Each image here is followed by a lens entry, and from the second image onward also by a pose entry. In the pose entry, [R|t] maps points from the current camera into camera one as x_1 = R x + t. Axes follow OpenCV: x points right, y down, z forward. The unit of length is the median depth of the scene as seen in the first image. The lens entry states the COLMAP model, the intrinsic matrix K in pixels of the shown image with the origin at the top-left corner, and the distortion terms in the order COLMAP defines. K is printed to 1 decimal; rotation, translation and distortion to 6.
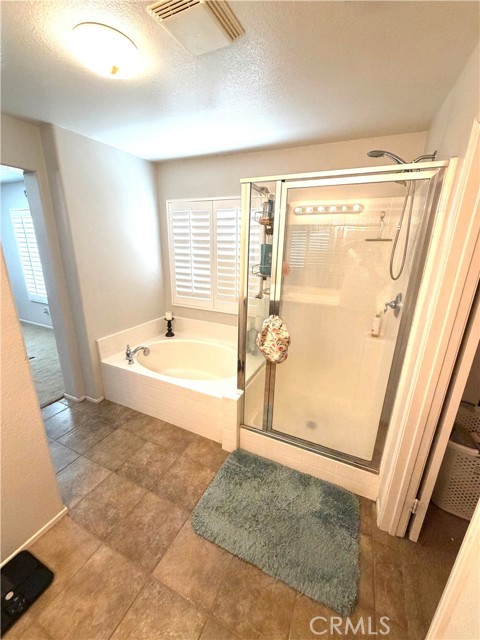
lens RADIAL K [[255.4, 0, 240.7], [0, 255.4, 317.8], [0, 0, 1]] dist [0.001876, 0.000409]
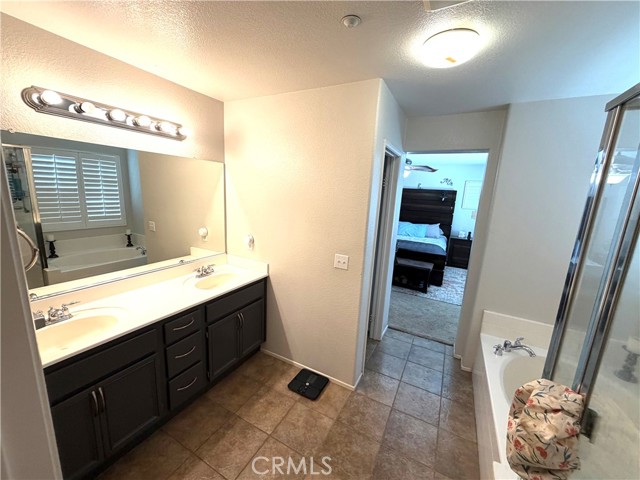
lens RADIAL K [[255.4, 0, 319.8], [0, 255.4, 241.3], [0, 0, 1]] dist [0.001876, 0.000409]
pose [[-0.042983, 0.175498, -0.983541, 0.542287], [-0.338389, 0.923706, 0.179610, -0.176211], [0.940024, 0.340540, 0.019683, 0.507615]]
